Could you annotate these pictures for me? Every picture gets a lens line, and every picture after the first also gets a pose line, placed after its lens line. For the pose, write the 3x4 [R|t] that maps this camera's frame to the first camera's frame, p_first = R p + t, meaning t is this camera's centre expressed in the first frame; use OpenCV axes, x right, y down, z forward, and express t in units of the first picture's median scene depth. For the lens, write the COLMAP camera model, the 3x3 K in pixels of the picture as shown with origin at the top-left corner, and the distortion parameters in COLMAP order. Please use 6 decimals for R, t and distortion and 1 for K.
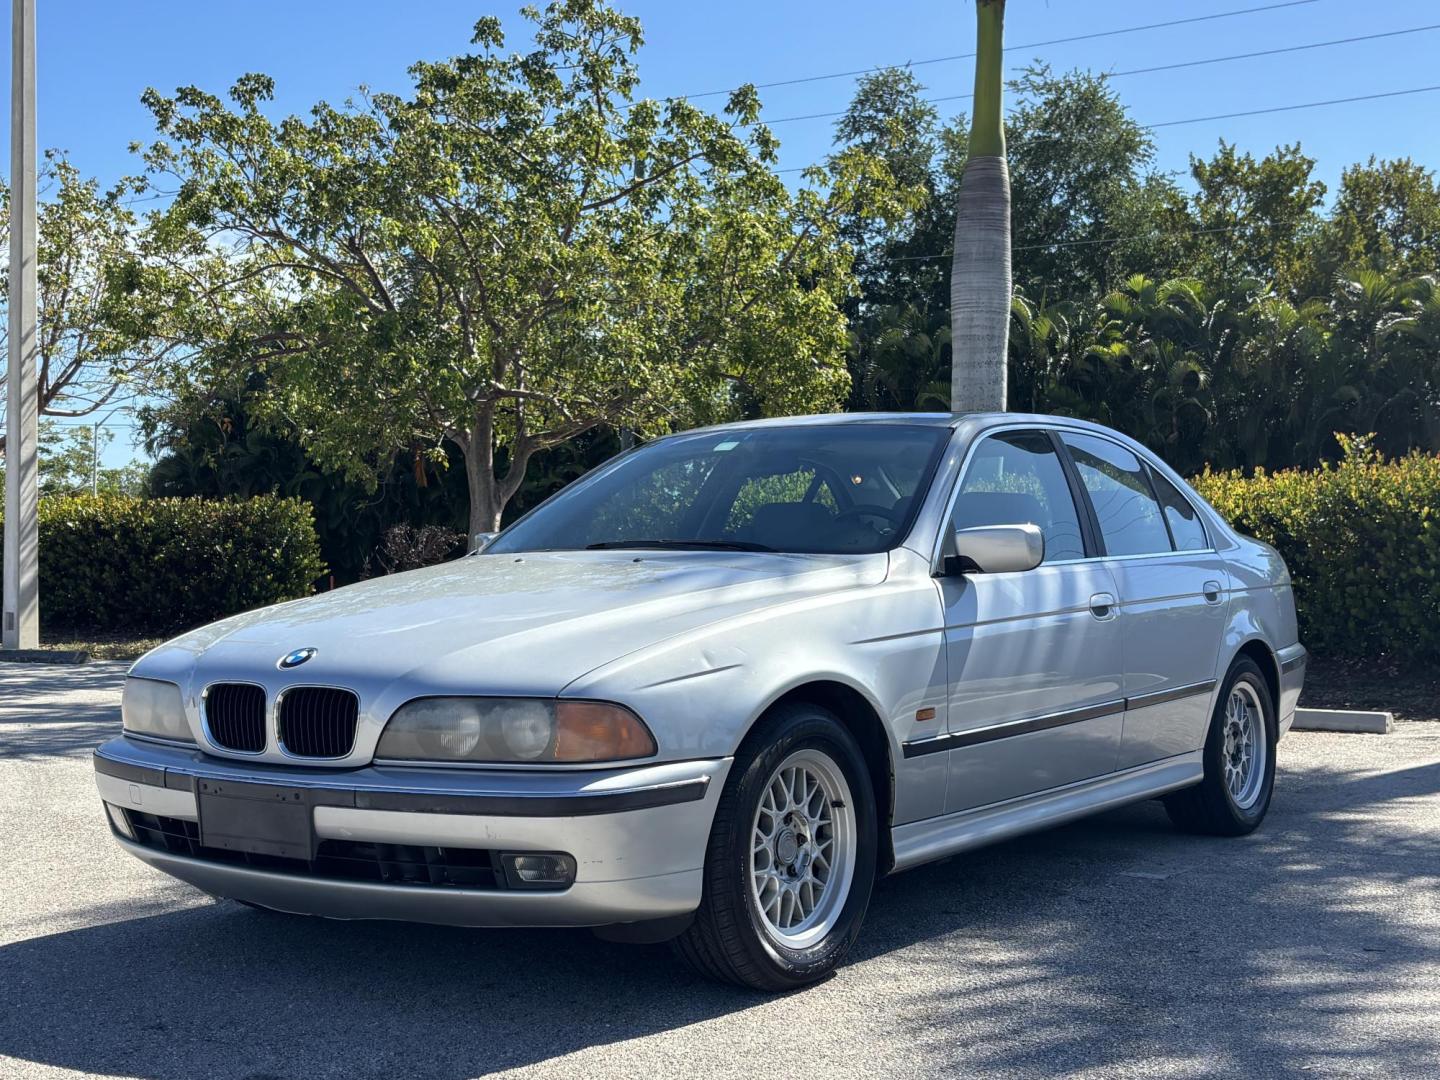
lens RADIAL K [[1825.1, 0, 721.2], [0, 1825.1, 567.0], [0, 0, 1]] dist [0.172543, -0.599497]
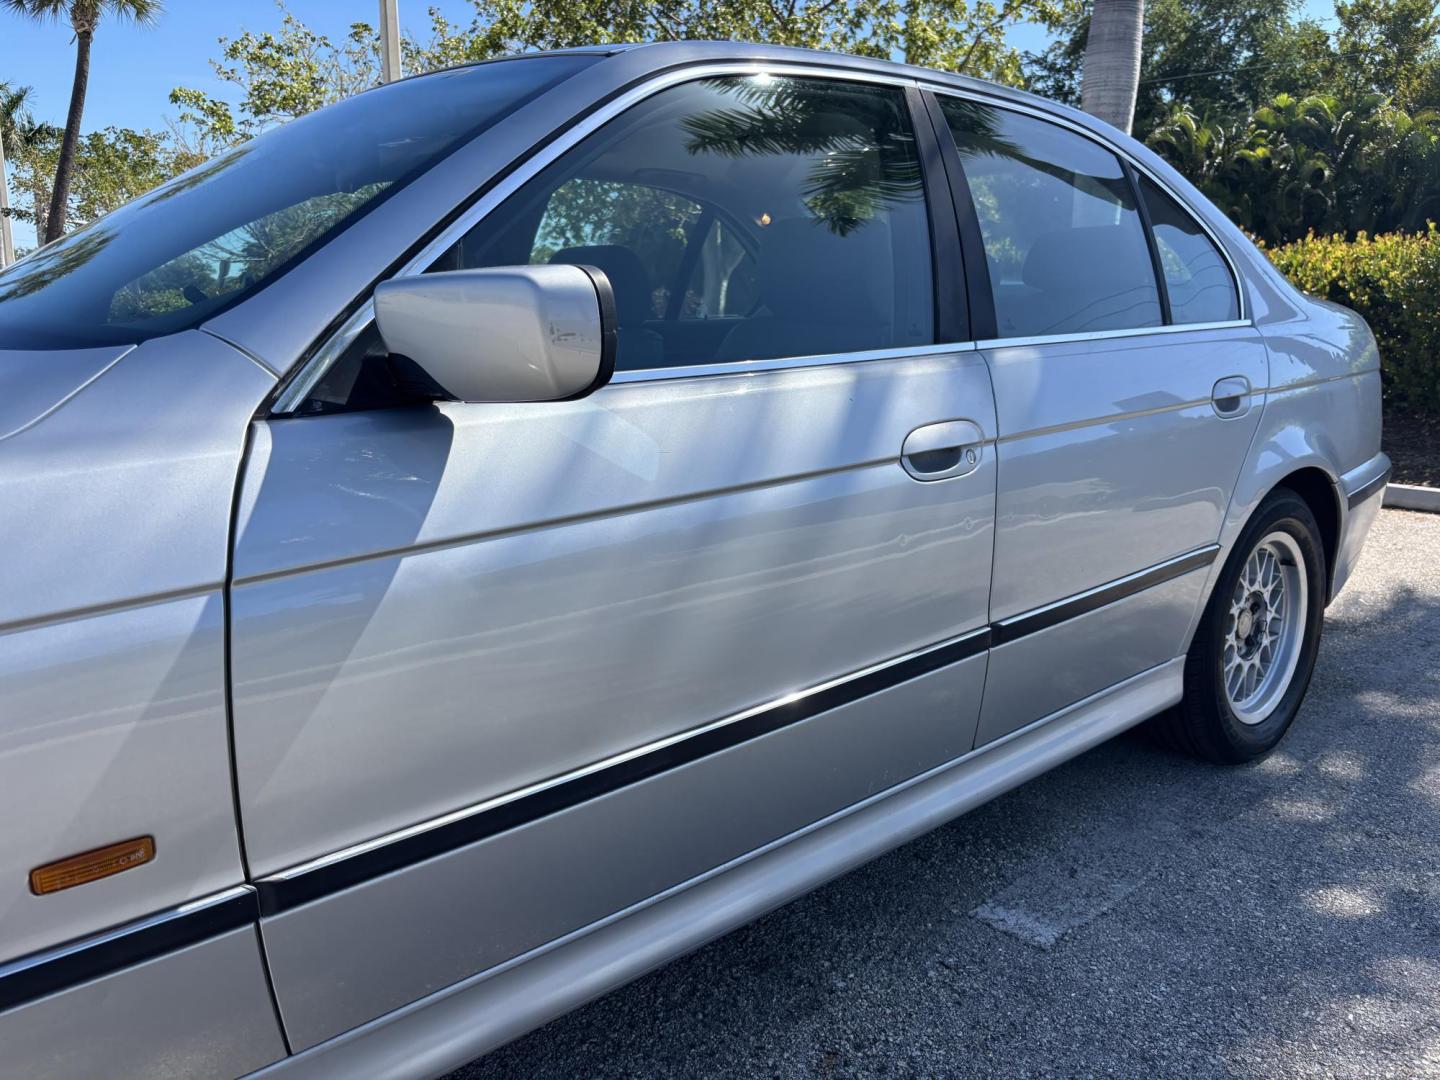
lens RADIAL K [[1084.2, 0, 730.0], [0, 1084.2, 551.1], [0, 0, 1]] dist [0.049259, -0.074941]
pose [[0.973866, 0.052983, -0.220856, 0.069546], [-0.005270, 0.977419, 0.211245, -0.003922], [0.227061, -0.204560, 0.952155, 0.226799]]
